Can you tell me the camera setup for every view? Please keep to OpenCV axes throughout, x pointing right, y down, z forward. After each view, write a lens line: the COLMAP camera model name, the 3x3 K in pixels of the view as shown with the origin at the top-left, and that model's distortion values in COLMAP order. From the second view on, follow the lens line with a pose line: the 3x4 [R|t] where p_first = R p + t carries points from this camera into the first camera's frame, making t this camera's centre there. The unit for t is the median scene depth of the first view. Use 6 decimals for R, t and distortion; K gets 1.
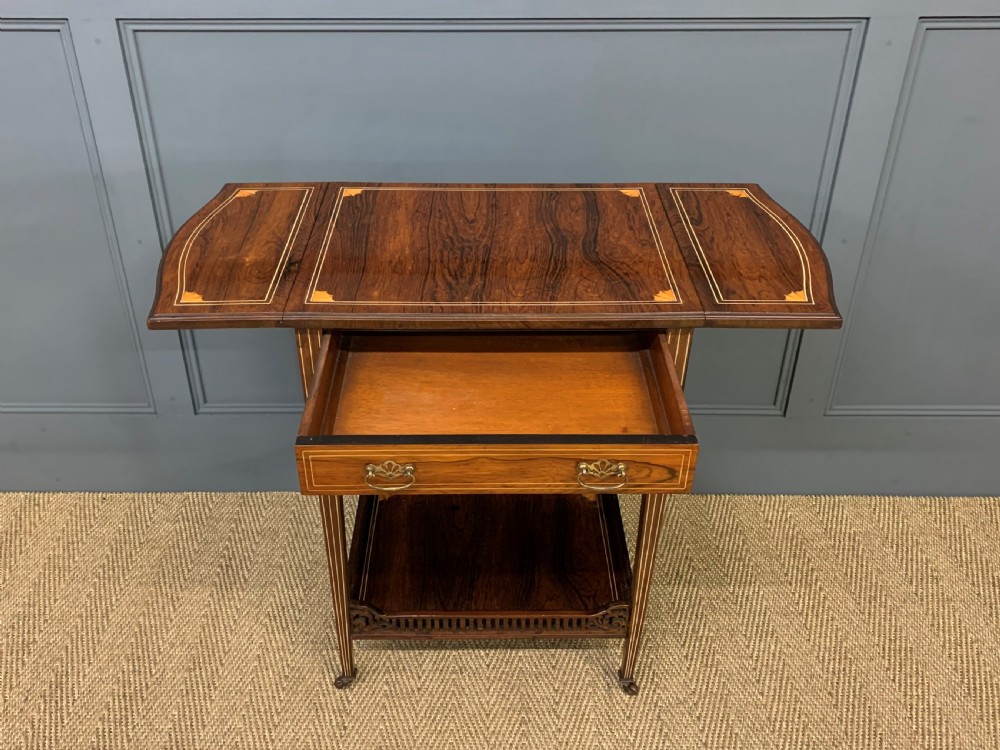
lens RADIAL K [[961.9, 0, 476.4], [0, 961.9, 327.0], [0, 0, 1]] dist [0.018090, 0.000000]
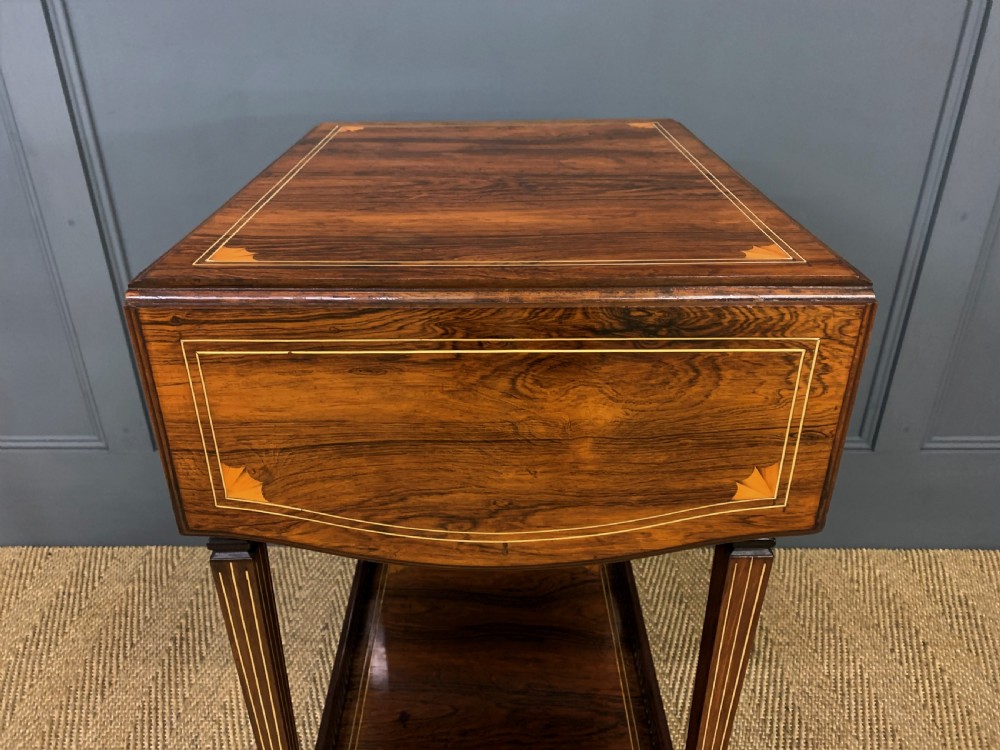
lens RADIAL K [[774.3, 0, 491.2], [0, 774.3, 366.7], [0, 0, 1]] dist [0.010901, 0.004101]
pose [[0.999985, -0.002268, -0.004984, -0.000499], [0.001923, 0.997679, -0.068069, 0.078344], [0.005127, 0.068058, 0.997668, 0.399448]]
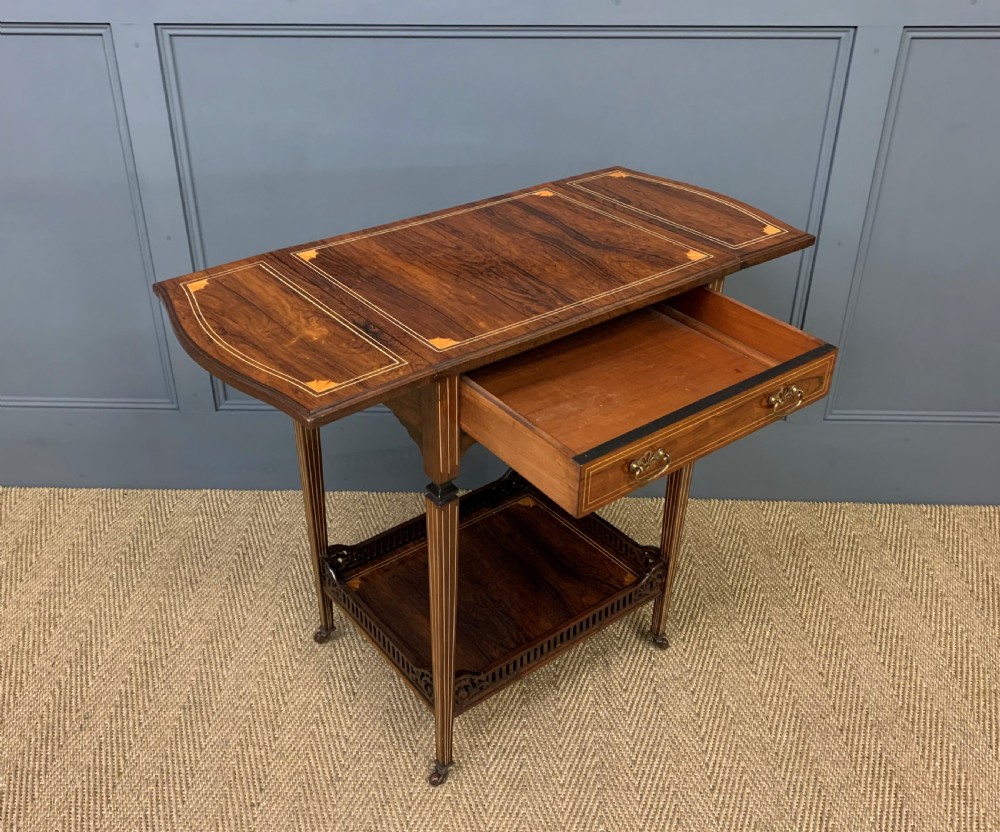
lens RADIAL K [[1019.0, 0, 480.0], [0, 1019.0, 366.4], [0, 0, 1]] dist [0.030995, 0.000000]
pose [[0.999728, 0.013404, -0.019060, 0.016329], [-0.014046, 0.999325, -0.033953, 0.091008], [0.018592, 0.034211, 0.999242, -0.116772]]
